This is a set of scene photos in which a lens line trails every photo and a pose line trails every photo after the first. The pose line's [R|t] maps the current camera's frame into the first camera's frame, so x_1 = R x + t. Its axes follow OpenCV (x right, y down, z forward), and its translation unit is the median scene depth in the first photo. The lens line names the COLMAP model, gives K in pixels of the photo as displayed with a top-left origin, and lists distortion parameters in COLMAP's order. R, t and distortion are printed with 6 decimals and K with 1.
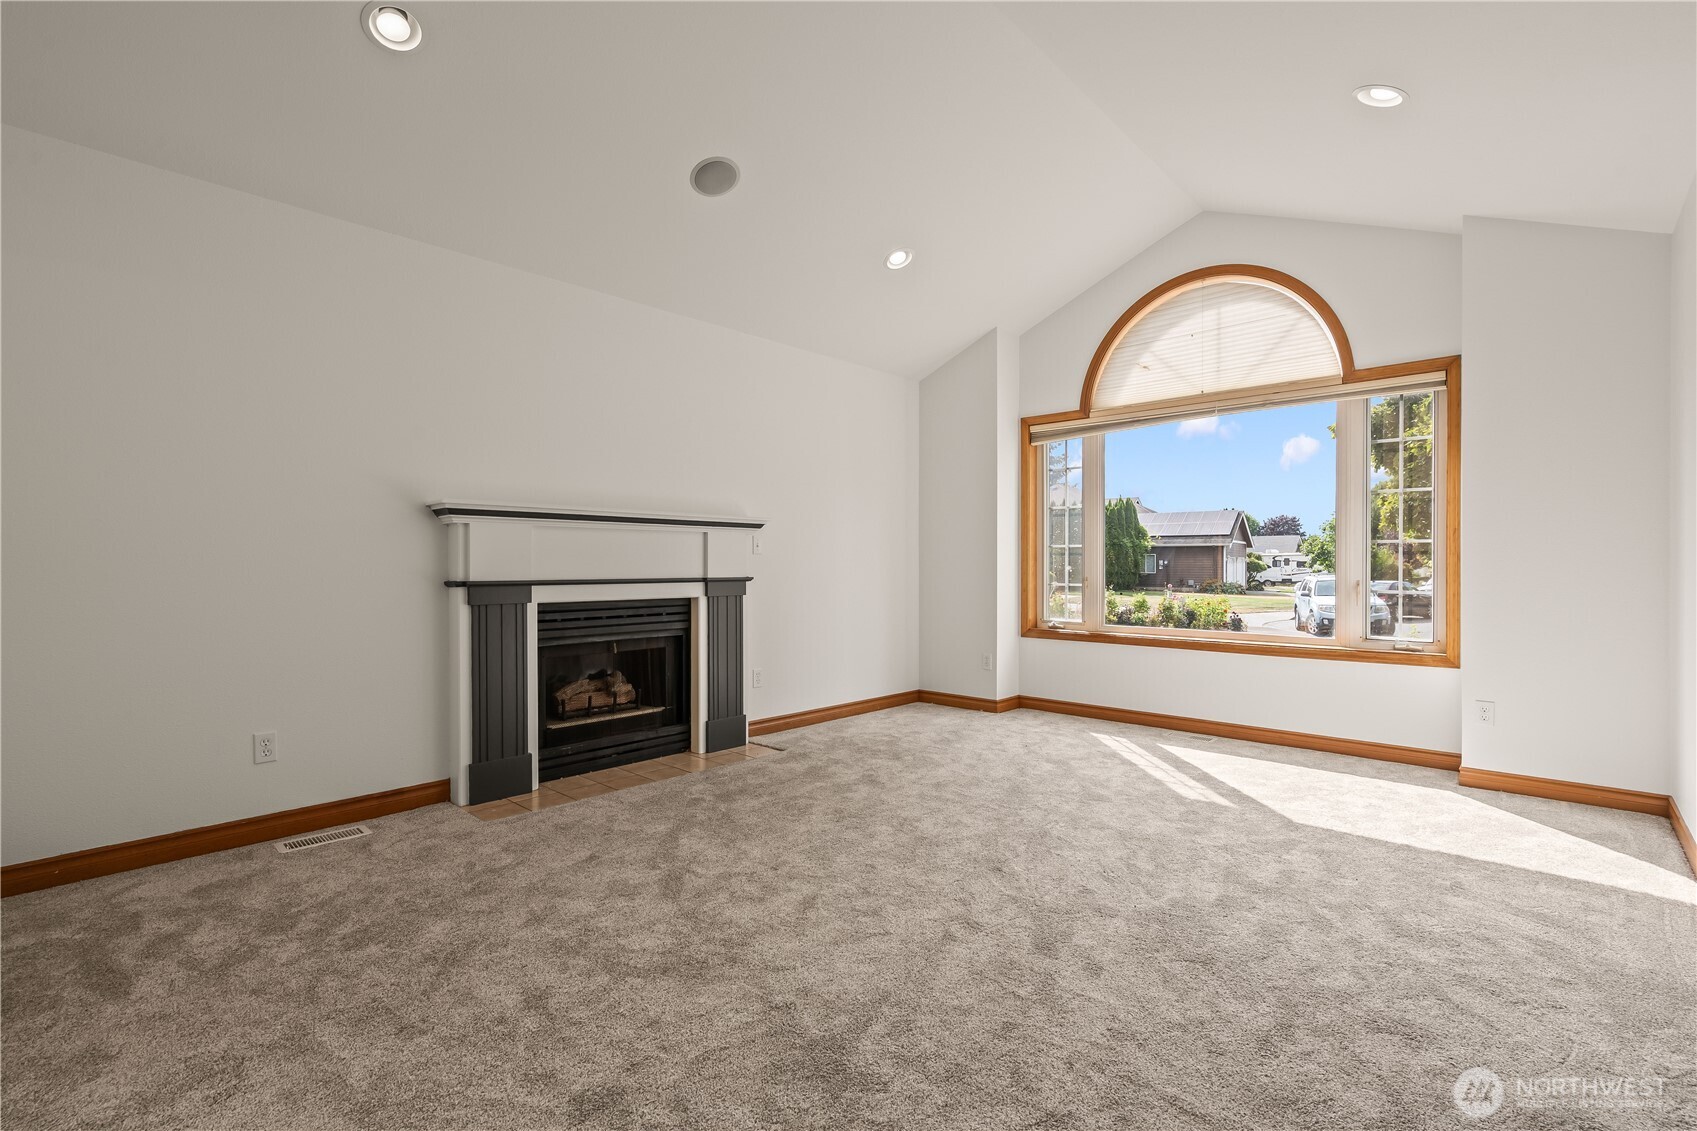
lens RADIAL K [[763.3, 0, 836.6], [0, 763.3, 565.3], [0, 0, 1]] dist [-0.002821, 0.001037]
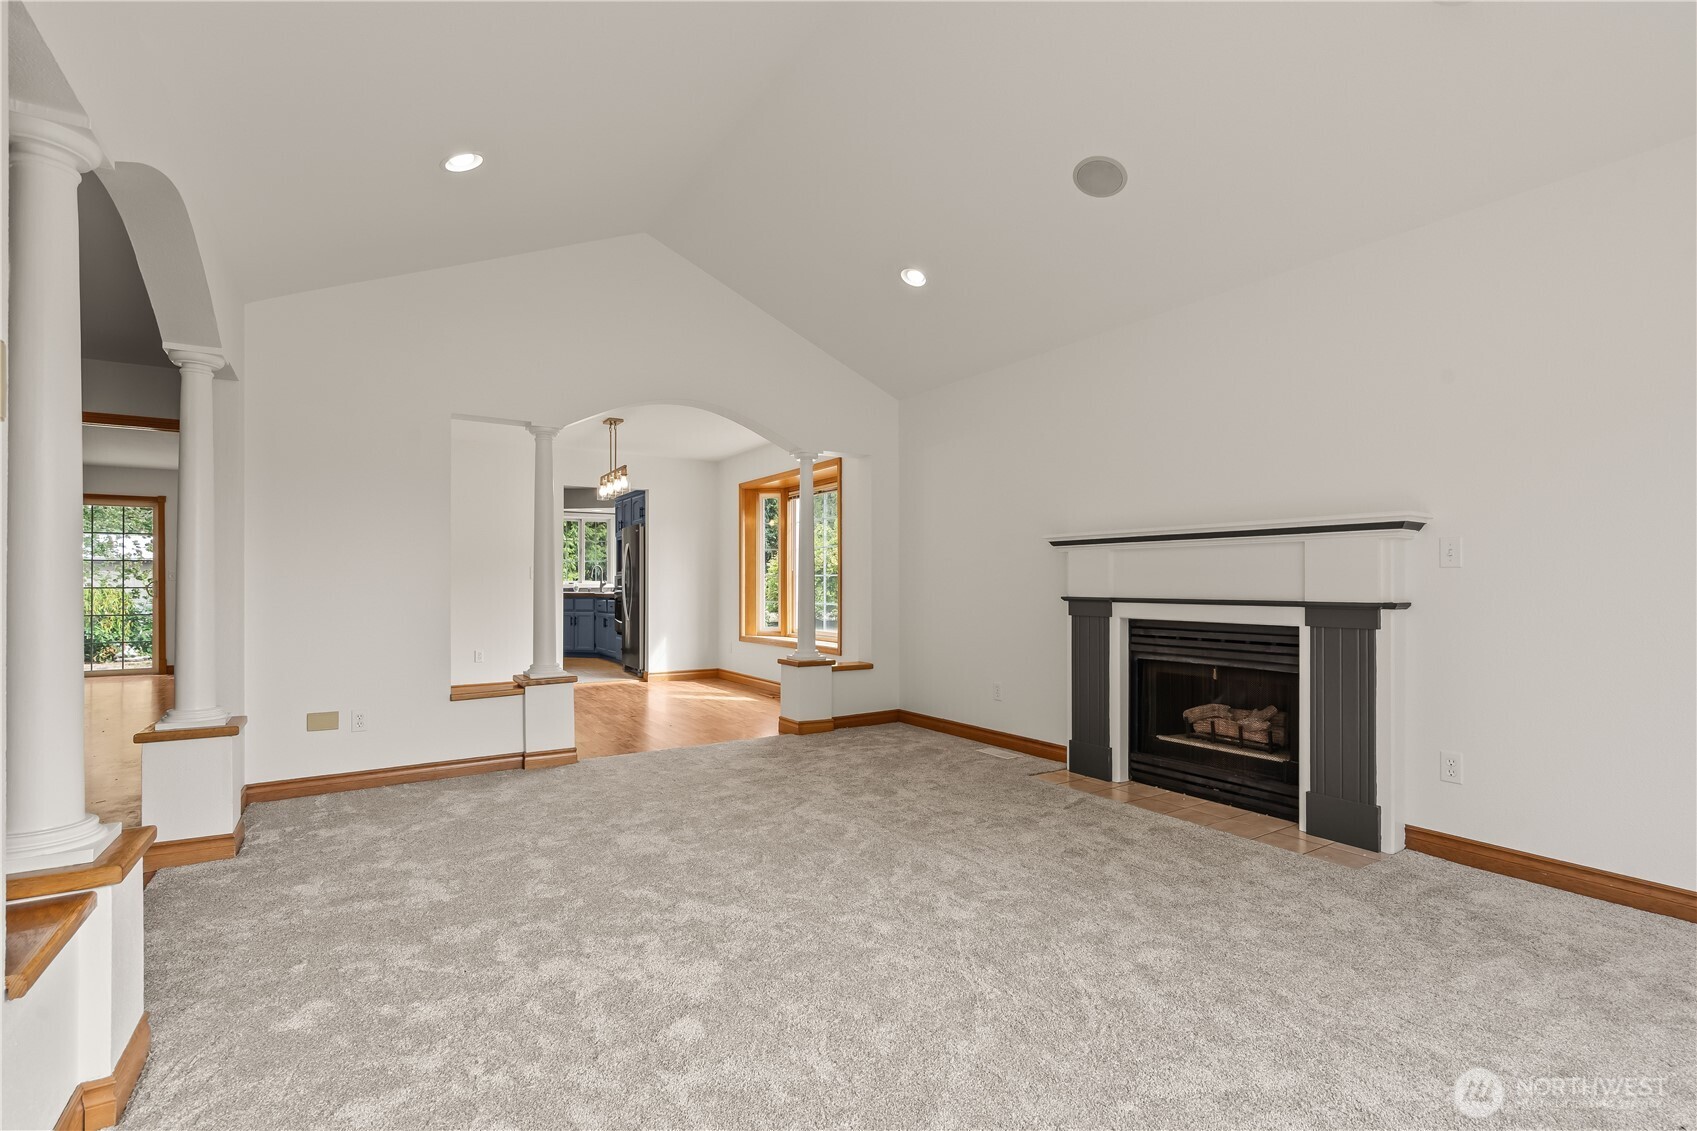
lens RADIAL K [[763.3, 0, 845.7], [0, 763.3, 577.8], [0, 0, 1]] dist [-0.002821, 0.001037]
pose [[-0.239220, -0.011446, -0.970898, 0.713816], [-0.004213, 0.999933, -0.010751, 0.003449], [0.970956, 0.001518, -0.239252, 0.779525]]
